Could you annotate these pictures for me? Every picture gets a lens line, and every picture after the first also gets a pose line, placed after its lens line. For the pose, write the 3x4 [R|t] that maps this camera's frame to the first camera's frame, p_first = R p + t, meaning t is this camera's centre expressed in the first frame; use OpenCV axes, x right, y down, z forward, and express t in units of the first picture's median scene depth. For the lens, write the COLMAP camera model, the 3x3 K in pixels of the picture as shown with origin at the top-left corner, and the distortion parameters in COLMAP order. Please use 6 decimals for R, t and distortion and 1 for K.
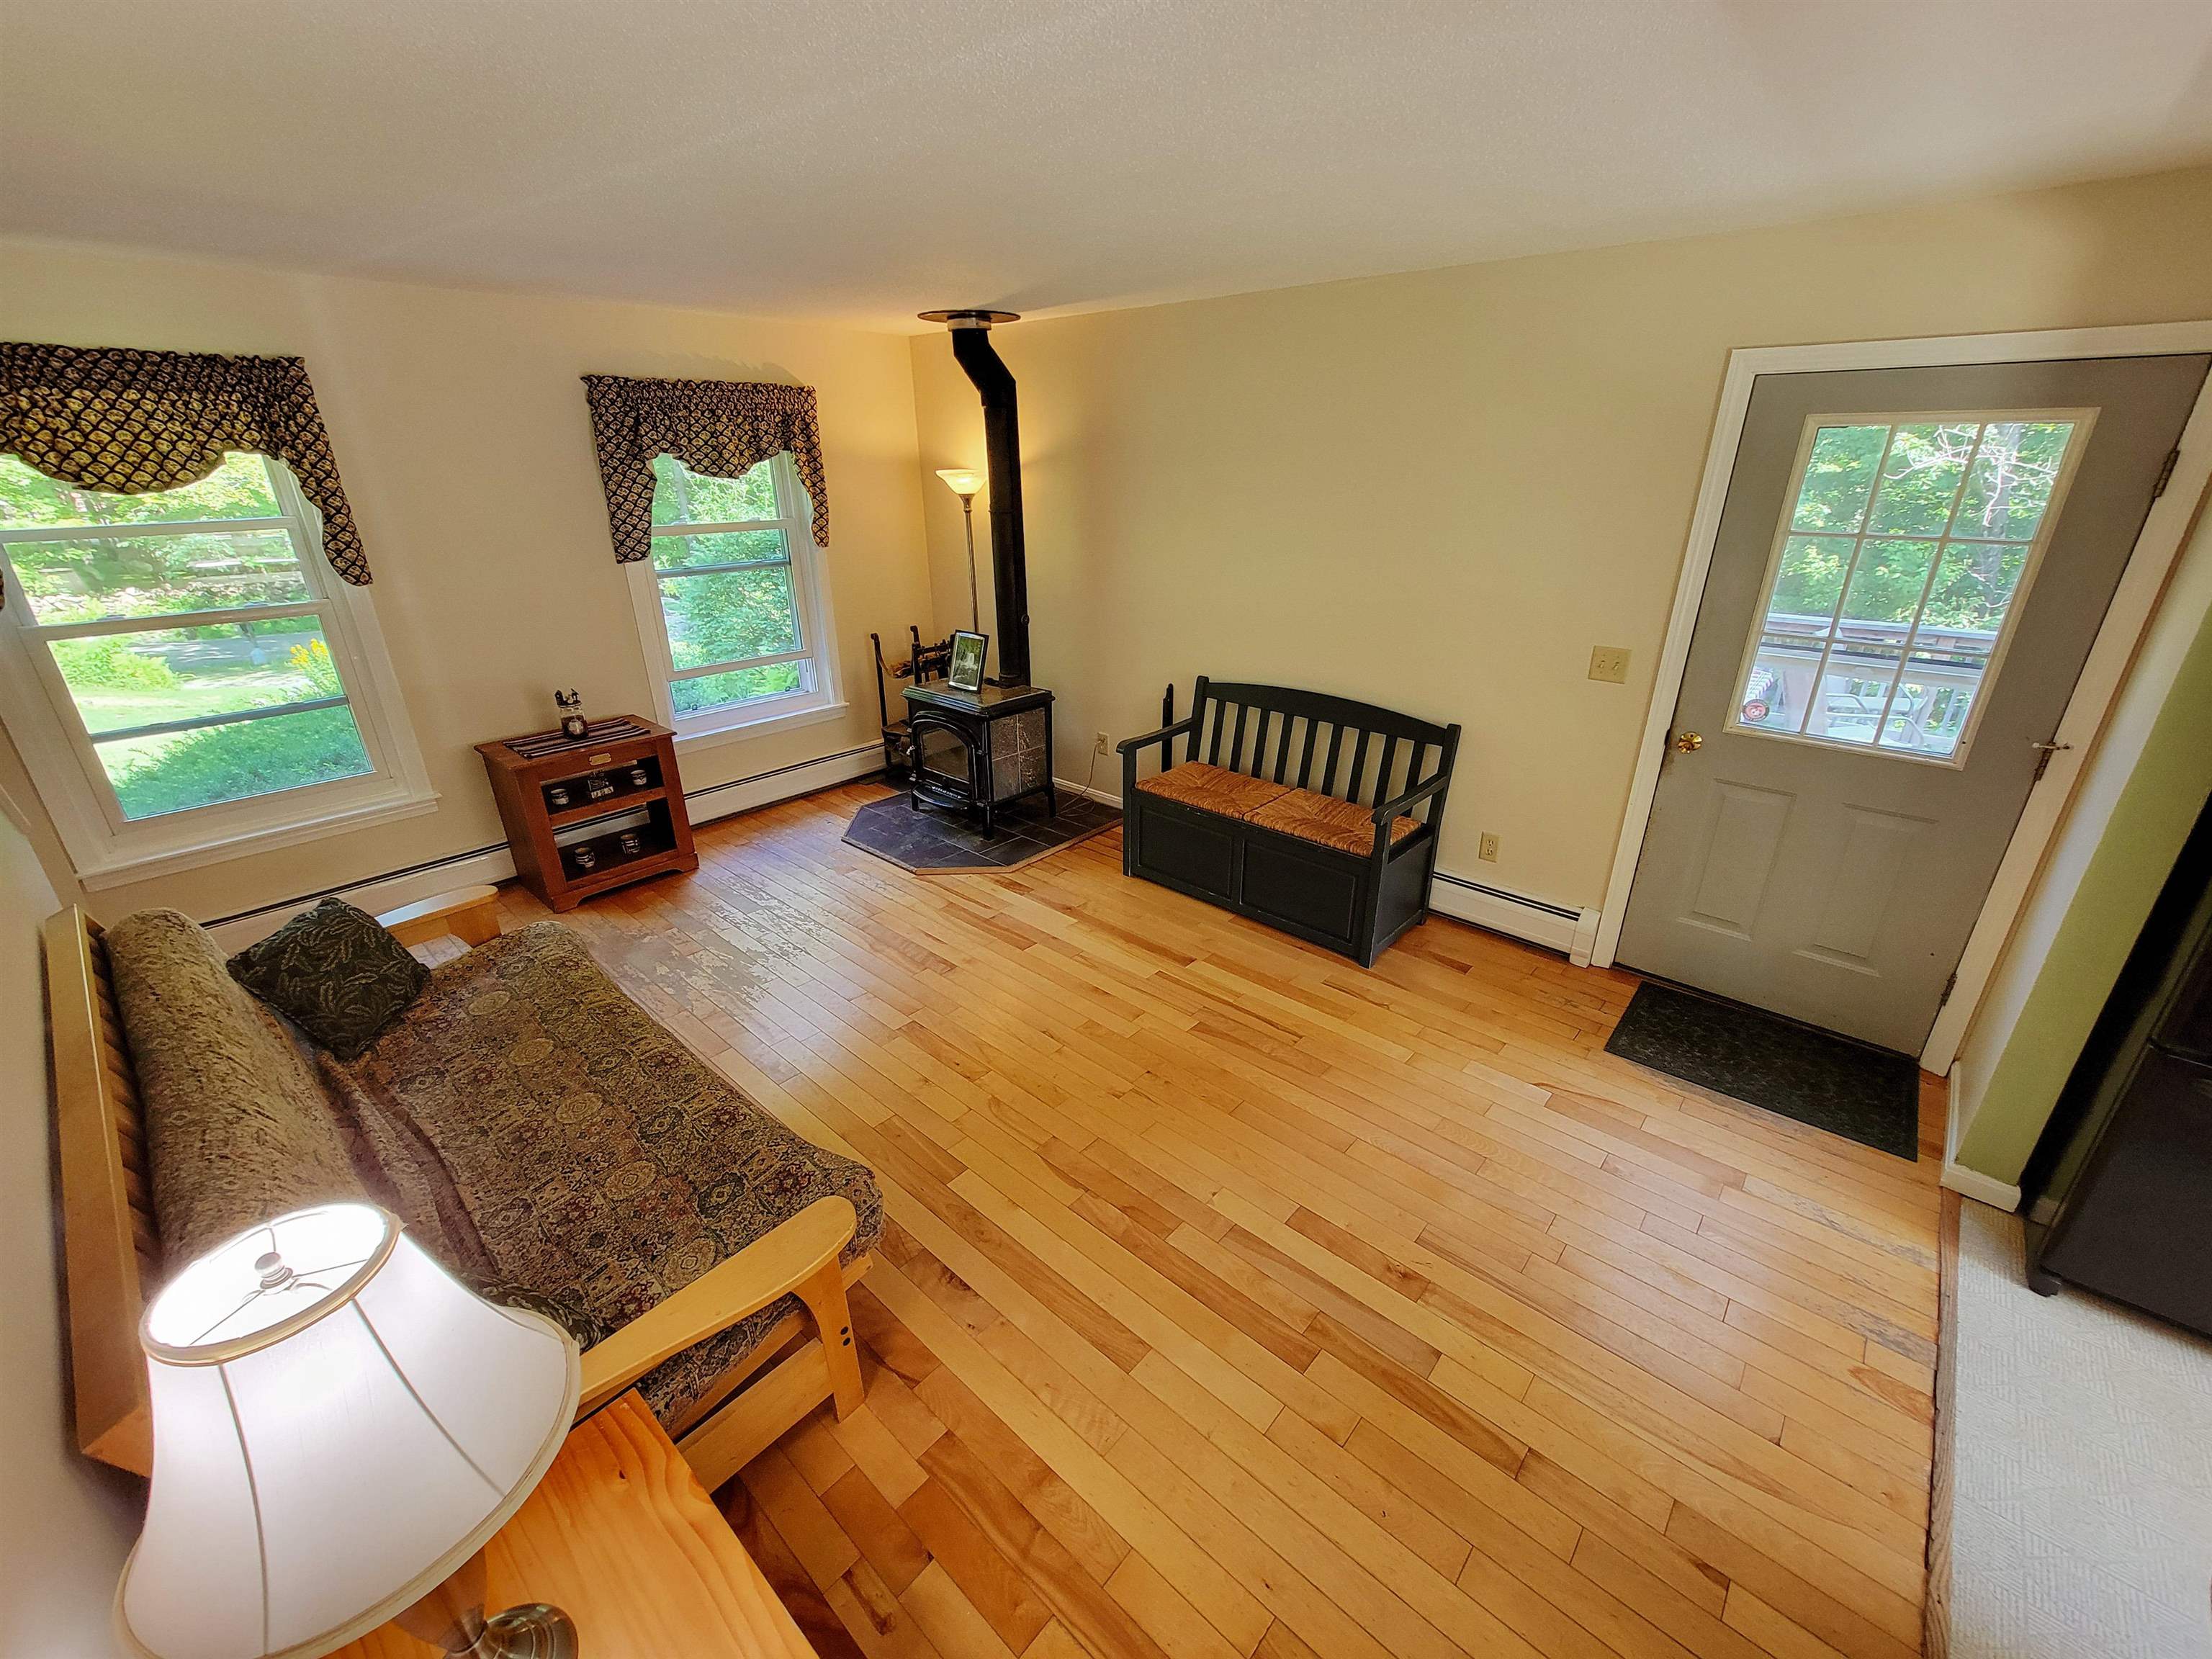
lens RADIAL K [[902.4, 0, 1121.8], [0, 902.4, 835.3], [0, 0, 1]] dist [-0.001784, 0.000337]
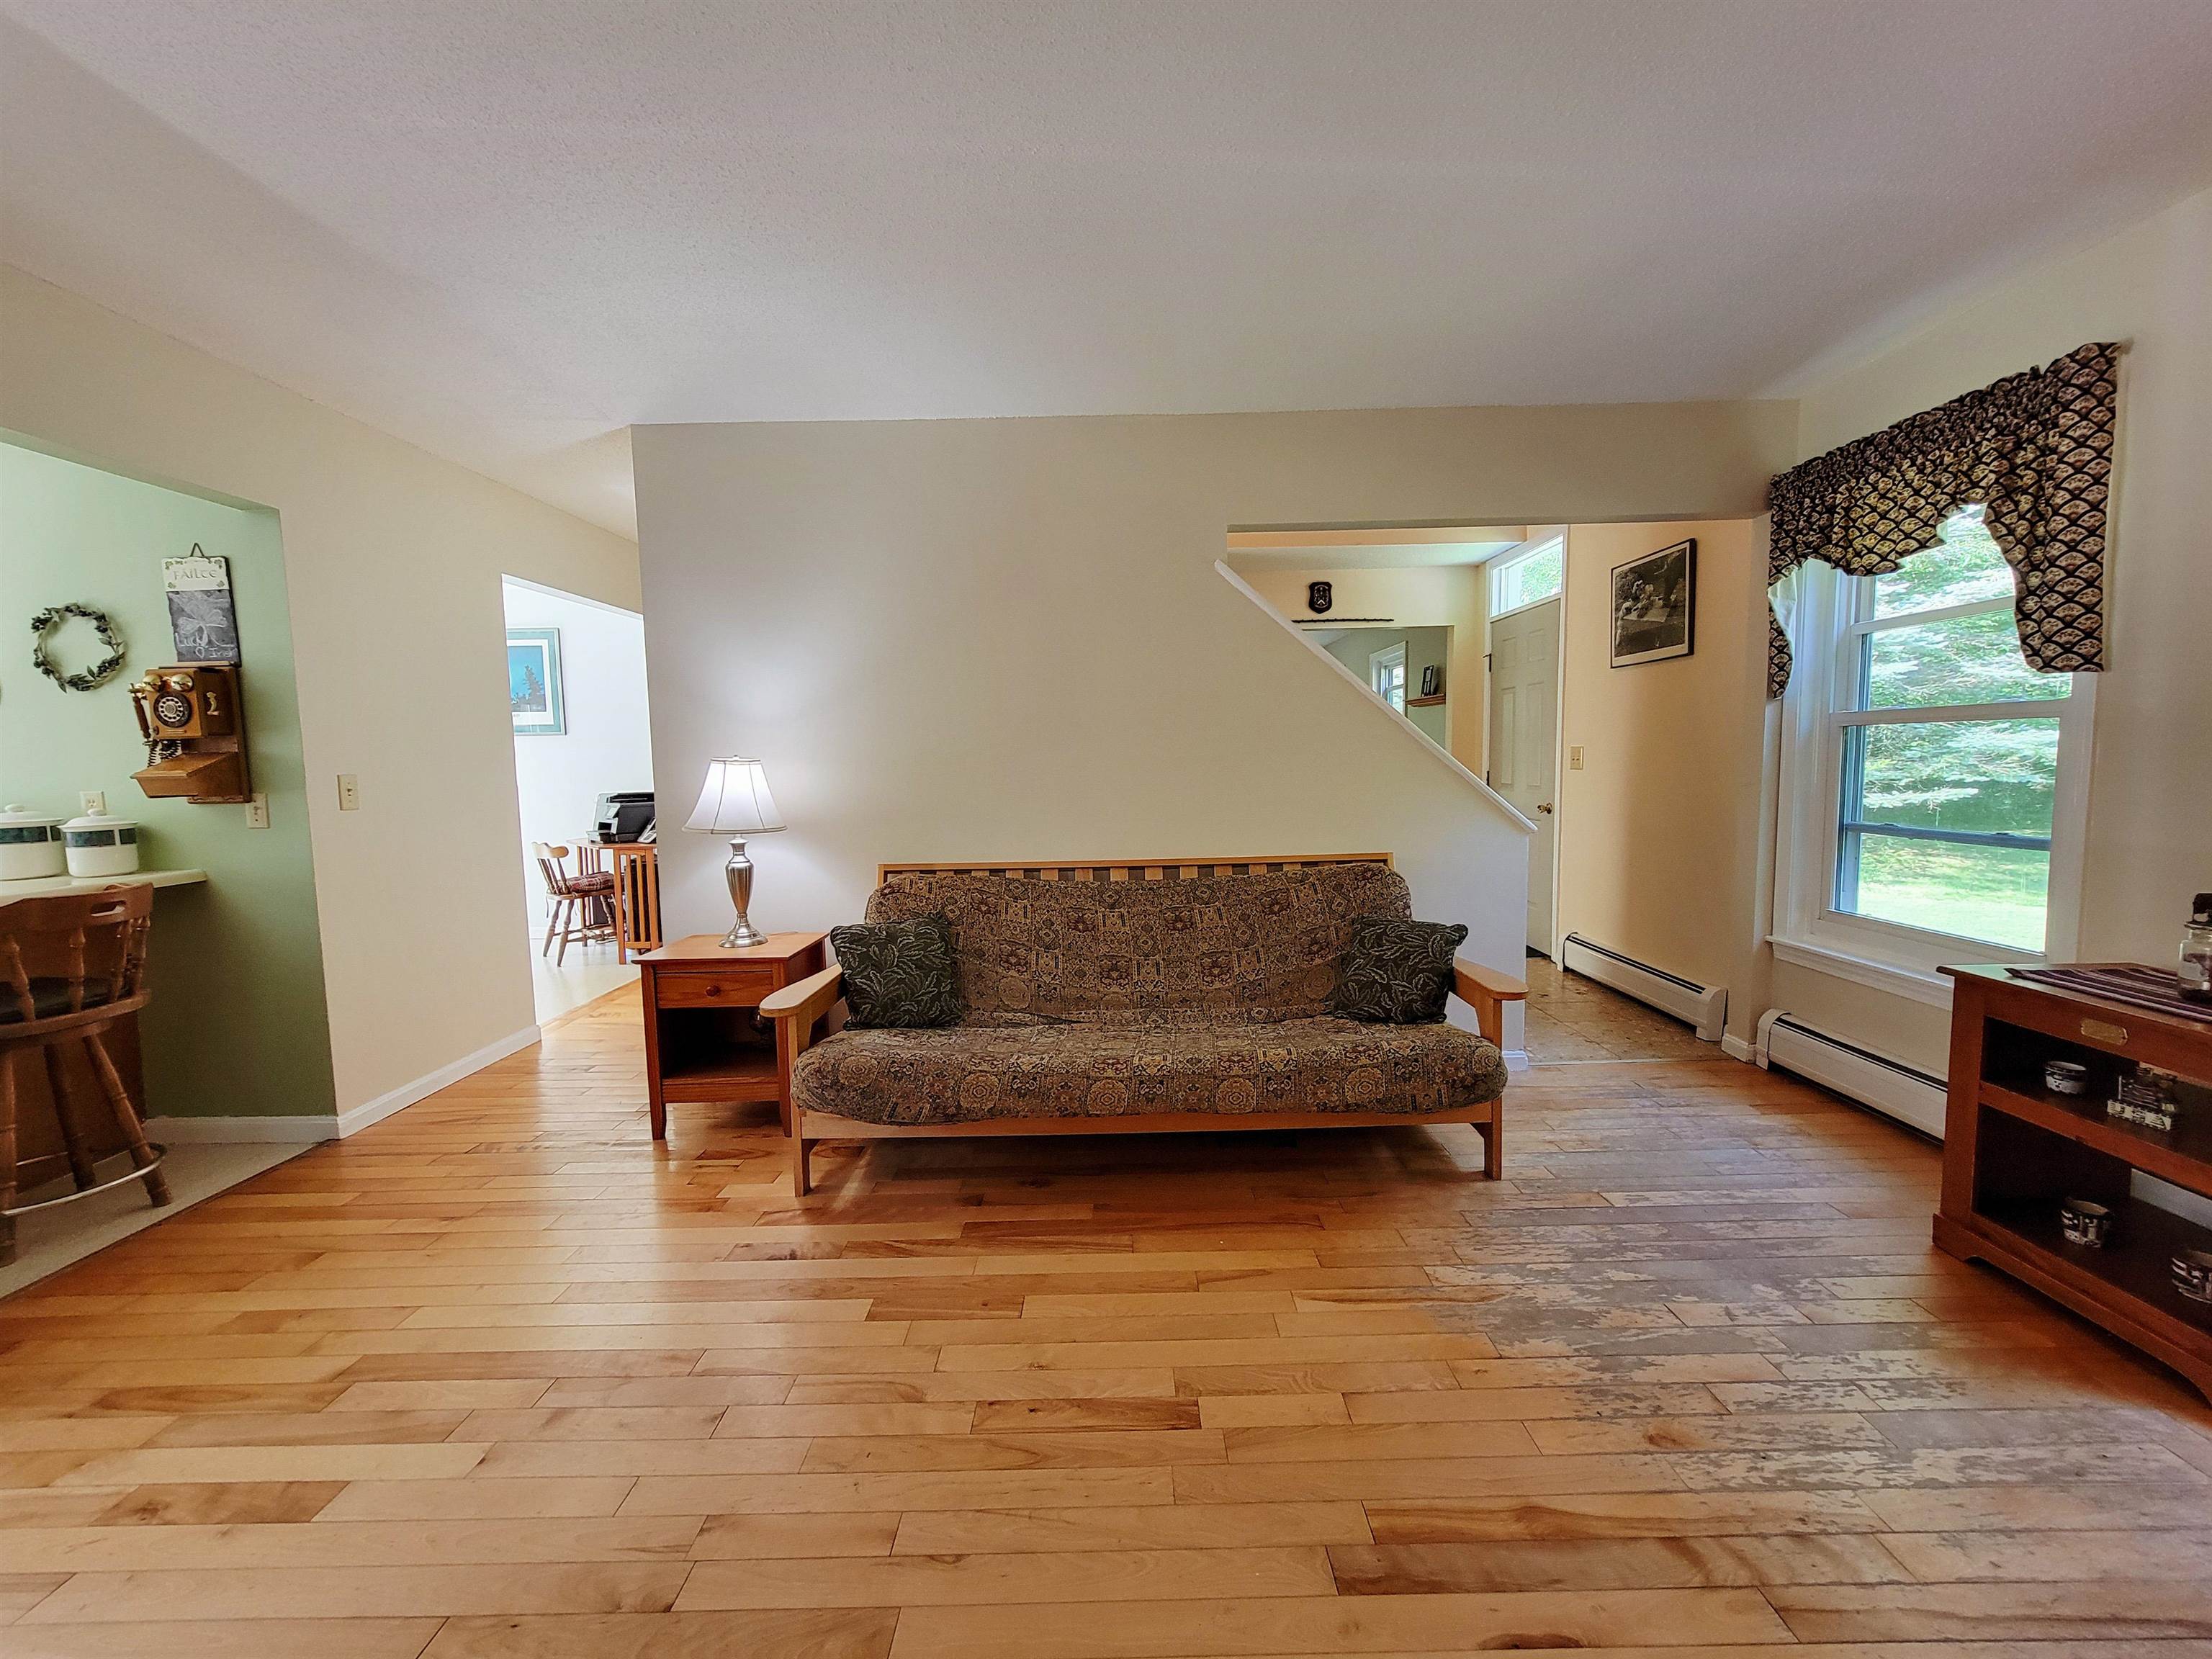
lens RADIAL K [[902.4, 0, 1119.8], [0, 902.4, 836.2], [0, 0, 1]] dist [-0.001784, 0.000337]
pose [[-0.748108, 0.075348, -0.659286, 0.118841], [-0.240642, 0.895096, 0.375361, -0.282383], [0.618407, 0.439462, -0.651496, 1.178339]]
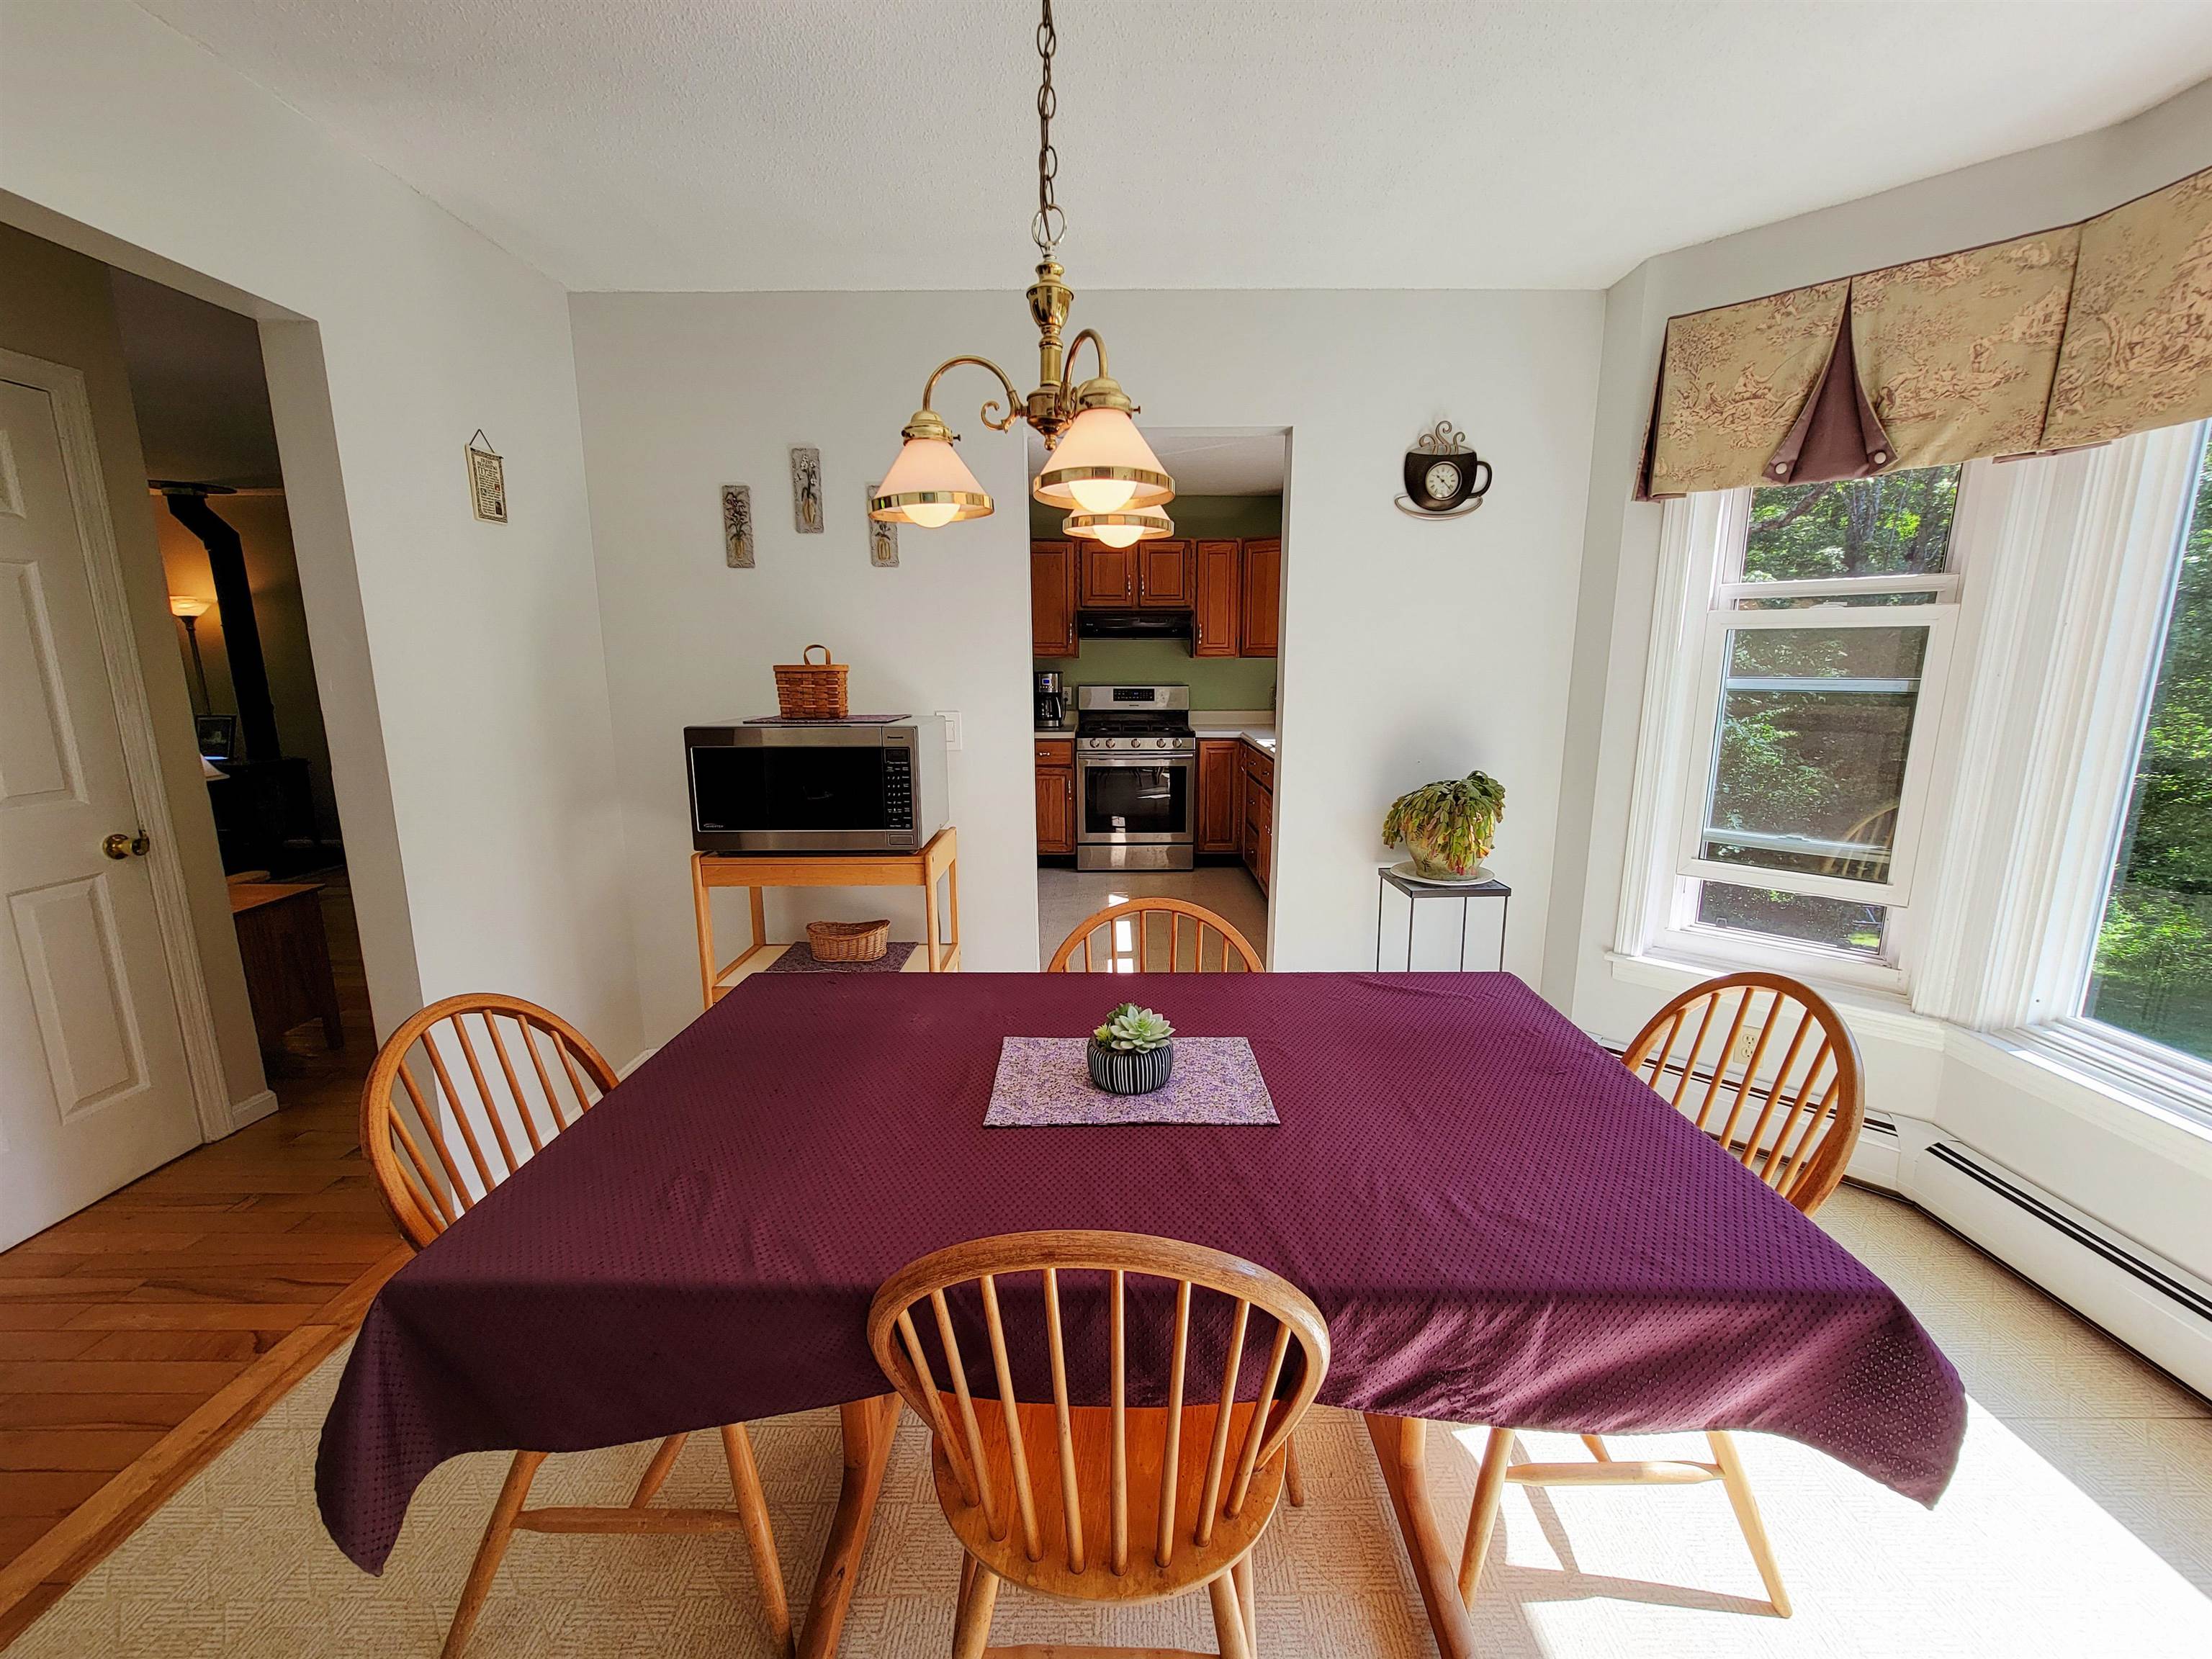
lens RADIAL K [[902.4, 0, 1114.8], [0, 902.4, 830.4], [0, 0, 1]] dist [-0.001784, 0.000337]
pose [[0.745945, -0.125450, 0.654086, -0.106691], [0.257604, 0.960008, -0.109658, 0.578989], [-0.614172, 0.250295, 0.748429, -1.001338]]
